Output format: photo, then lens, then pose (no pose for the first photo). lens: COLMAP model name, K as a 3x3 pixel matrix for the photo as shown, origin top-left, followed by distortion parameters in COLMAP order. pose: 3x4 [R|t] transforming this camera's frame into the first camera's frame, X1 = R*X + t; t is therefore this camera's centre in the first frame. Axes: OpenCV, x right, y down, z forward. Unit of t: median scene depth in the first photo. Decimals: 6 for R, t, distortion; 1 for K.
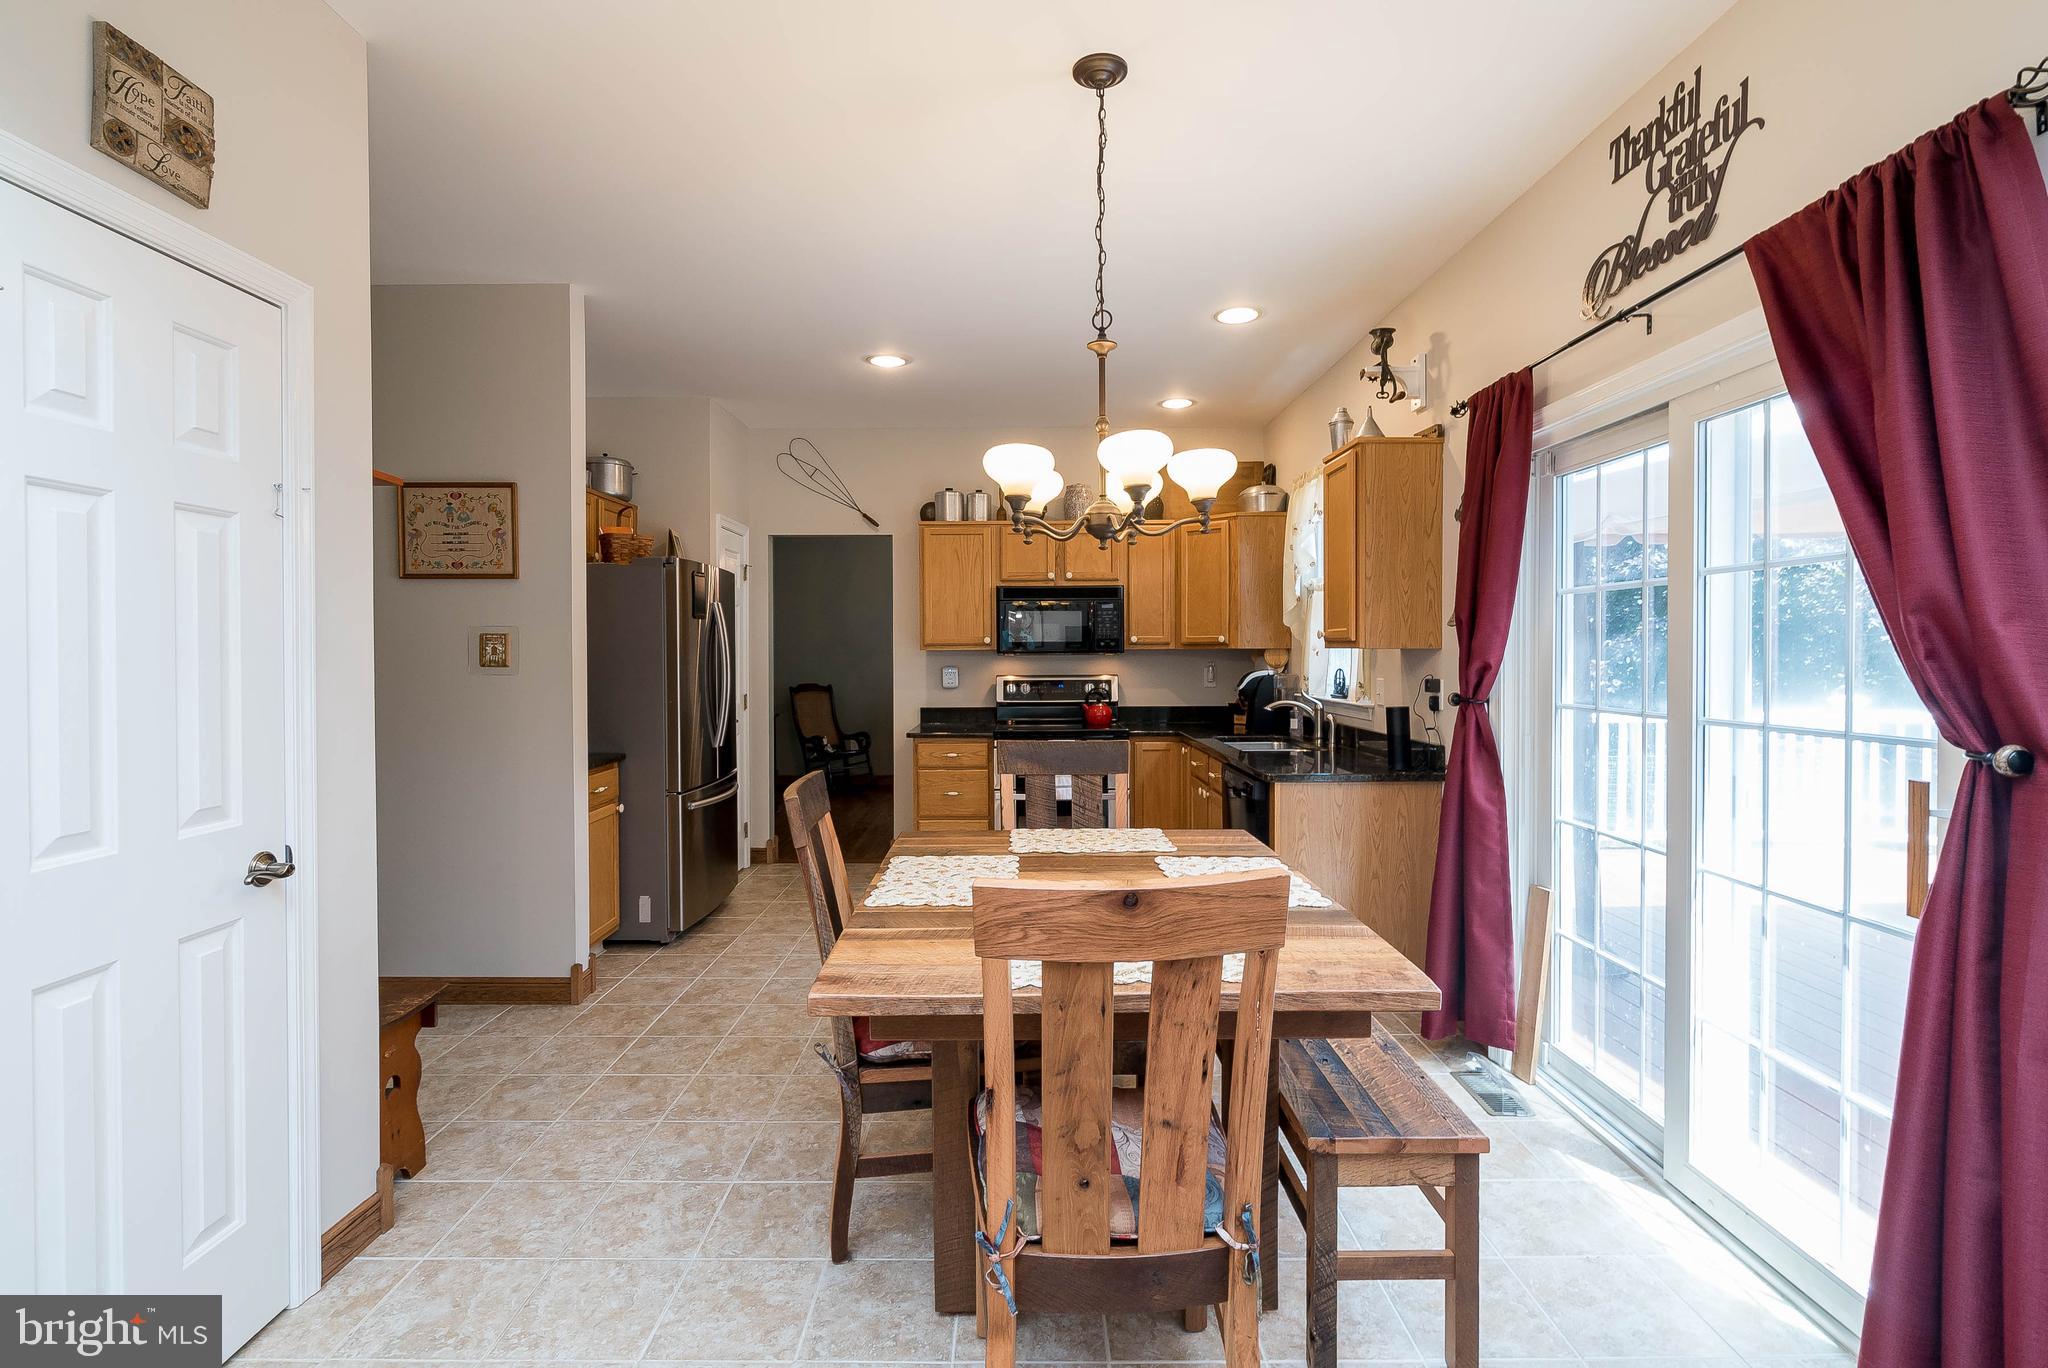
lens RADIAL K [[938.9, 0, 1016.7], [0, 938.9, 666.9], [0, 0, 1]] dist [-0.004904, 0.003726]
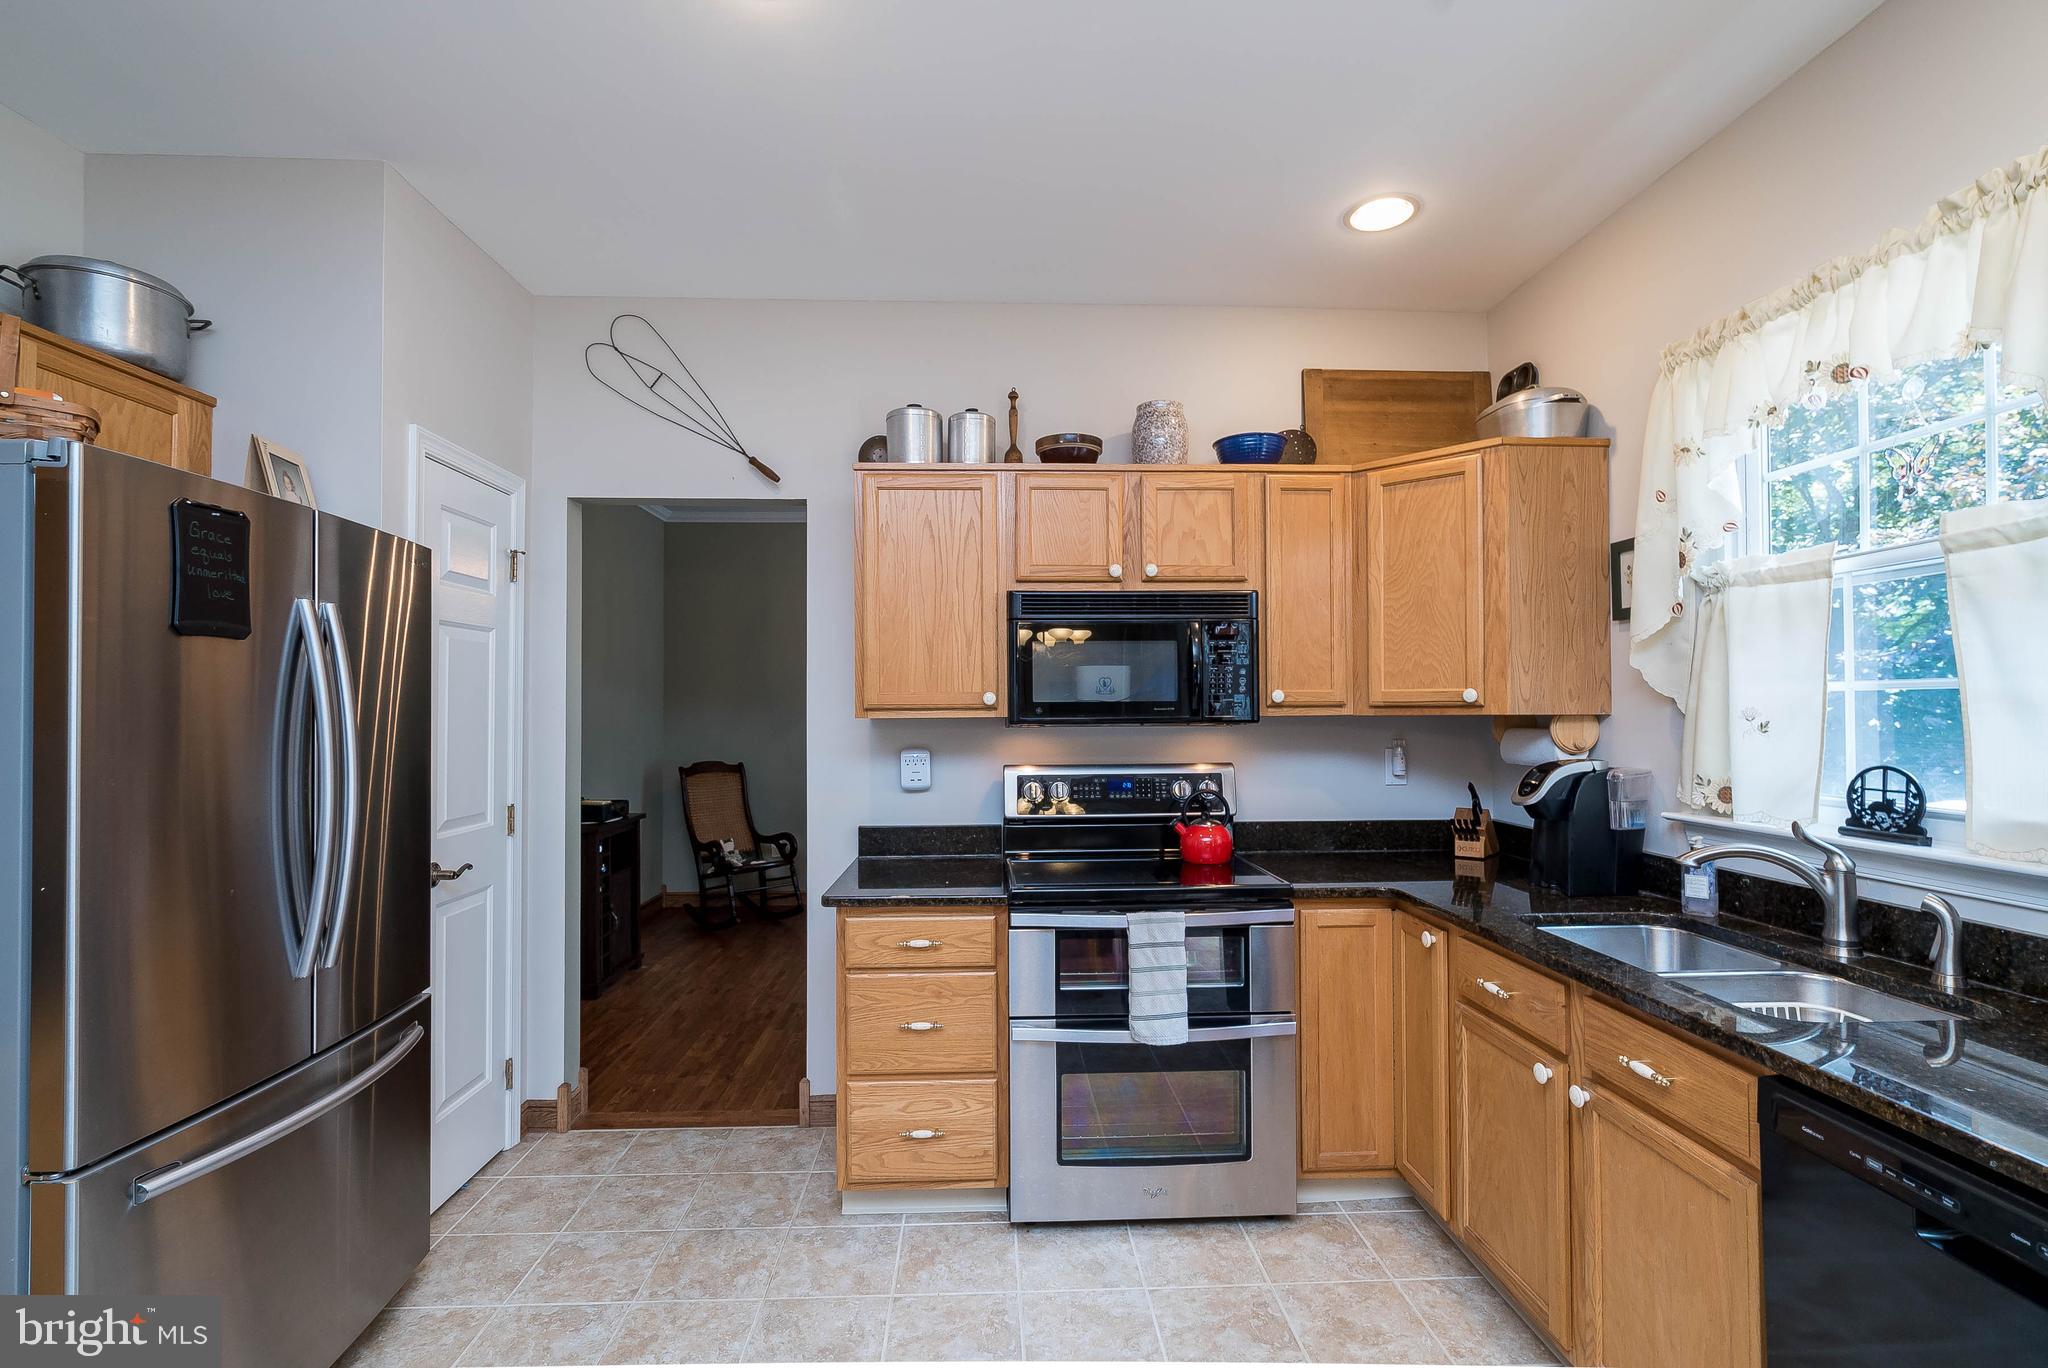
lens RADIAL K [[938.9, 0, 1014.8], [0, 938.9, 694.9], [0, 0, 1]] dist [-0.004904, 0.003726]
pose [[0.999392, -0.000835, 0.034854, -0.046951], [0.001933, 0.999502, -0.031499, -0.019069], [-0.034811, 0.031547, 0.998896, 0.667101]]
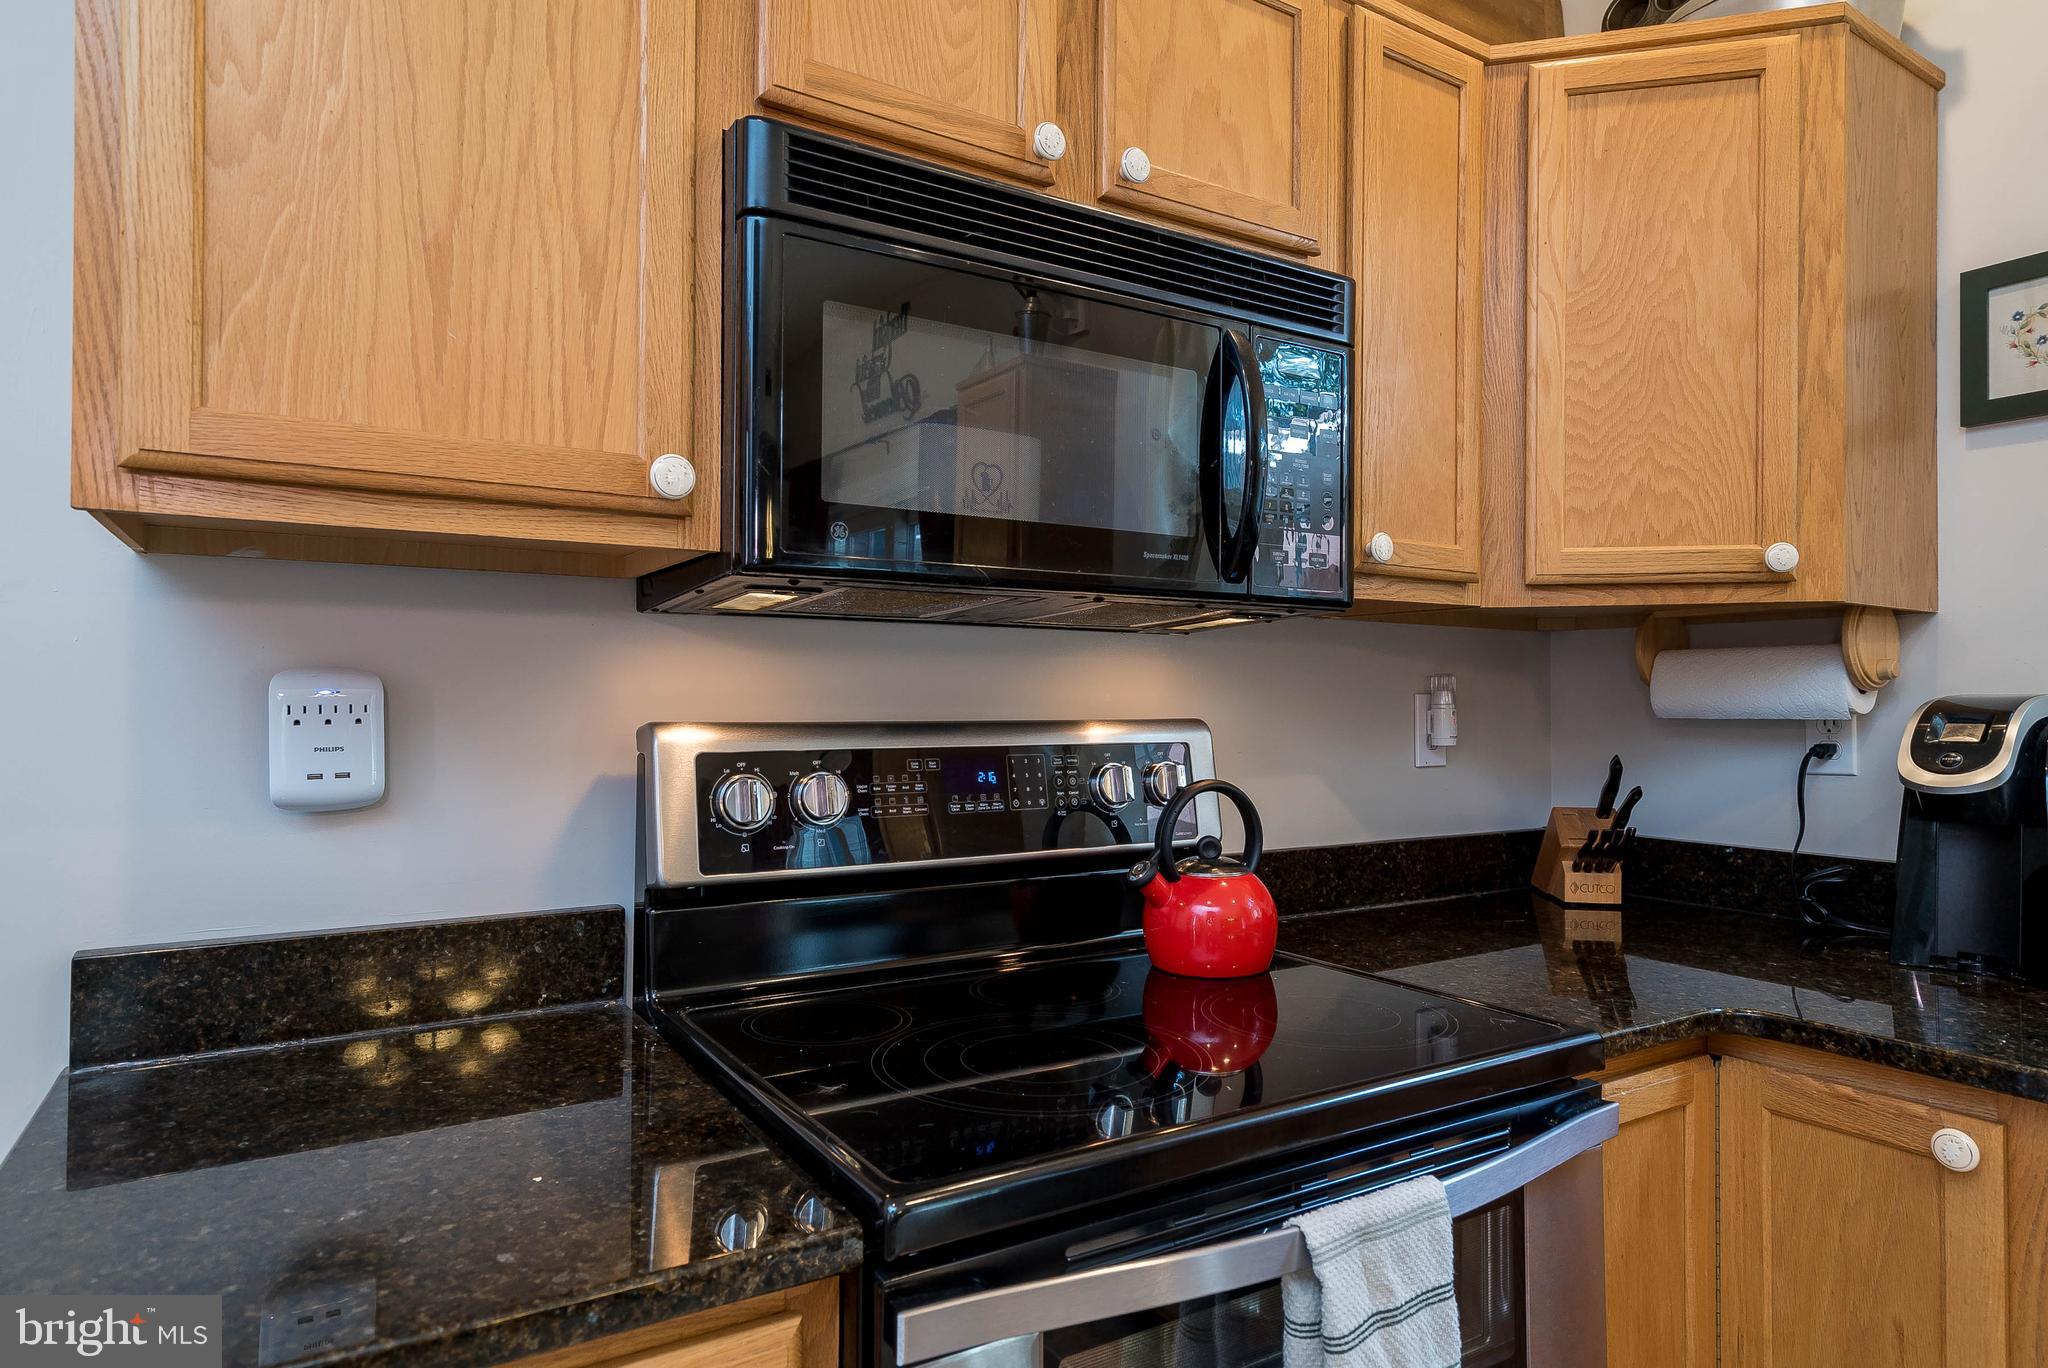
lens RADIAL K [[1171.0, 0, 1010.8], [0, 1171.0, 687.8], [0, 0, 1]] dist [0.004827, 0.004154]
pose [[0.852281, 0.015399, 0.522858, -0.106497], [-0.000181, 0.999575, -0.029144, 0.012047], [-0.523084, 0.024744, 0.851922, 1.099628]]
